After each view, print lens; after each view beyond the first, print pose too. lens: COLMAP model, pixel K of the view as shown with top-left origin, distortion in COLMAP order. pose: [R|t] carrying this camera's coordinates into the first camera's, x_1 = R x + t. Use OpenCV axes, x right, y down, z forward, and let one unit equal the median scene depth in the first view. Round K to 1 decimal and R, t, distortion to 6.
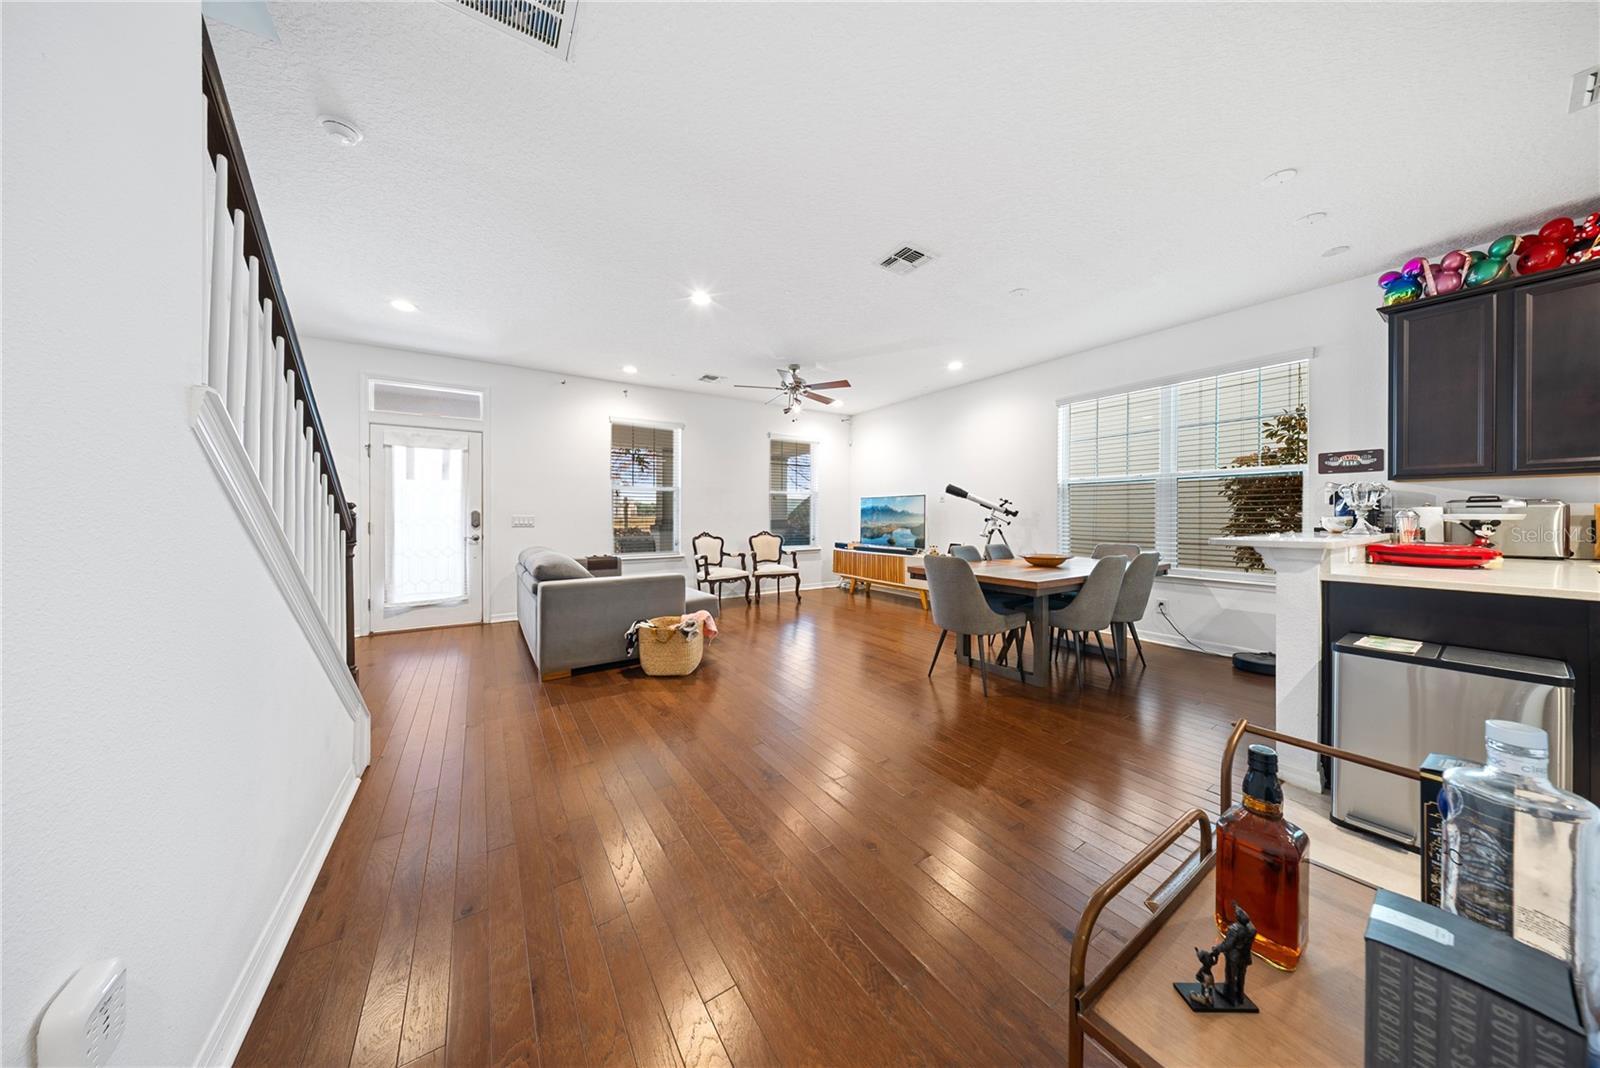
lens RADIAL K [[473.0, 0, 787.2], [0, 473.0, 518.3], [0, 0, 1]] dist [-0.000984, -0.000950]
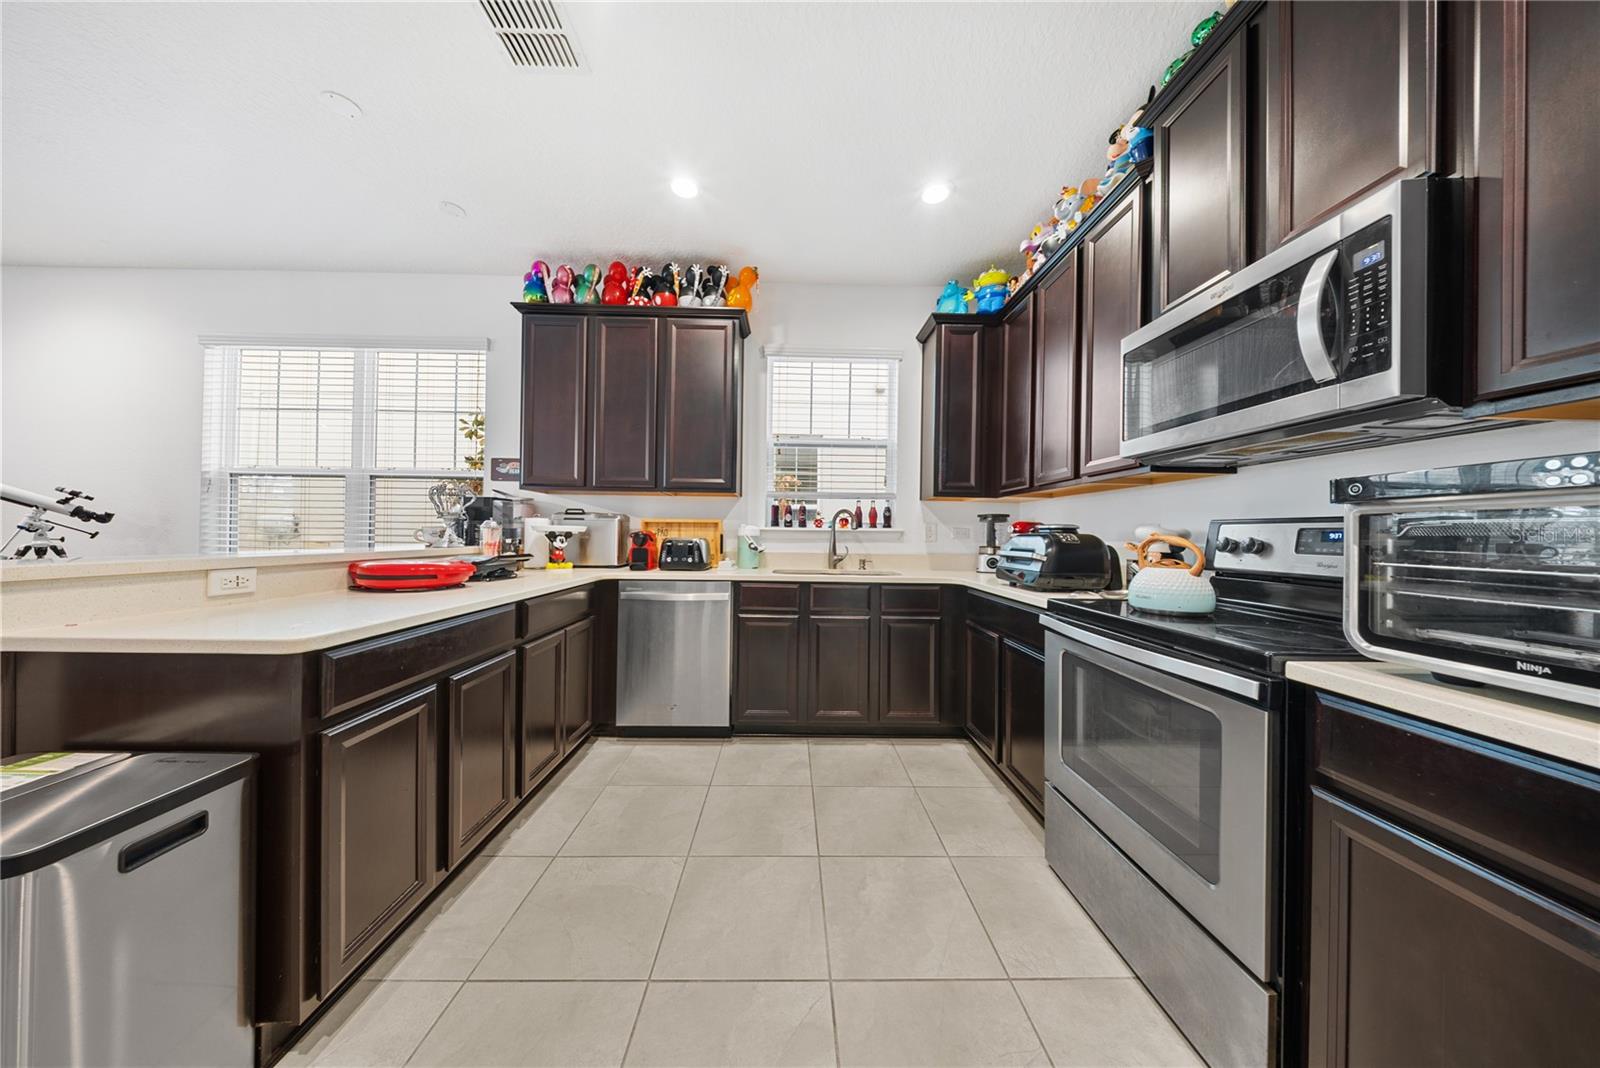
lens RADIAL K [[473.0, 0, 788.4], [0, 473.0, 532.5], [0, 0, 1]] dist [-0.000984, -0.000950]
pose [[0.519458, 0.008950, 0.854449, 0.404653], [-0.009749, 0.999942, -0.004547, 0.002125], [-0.854440, -0.005967, 0.519516, 0.030035]]
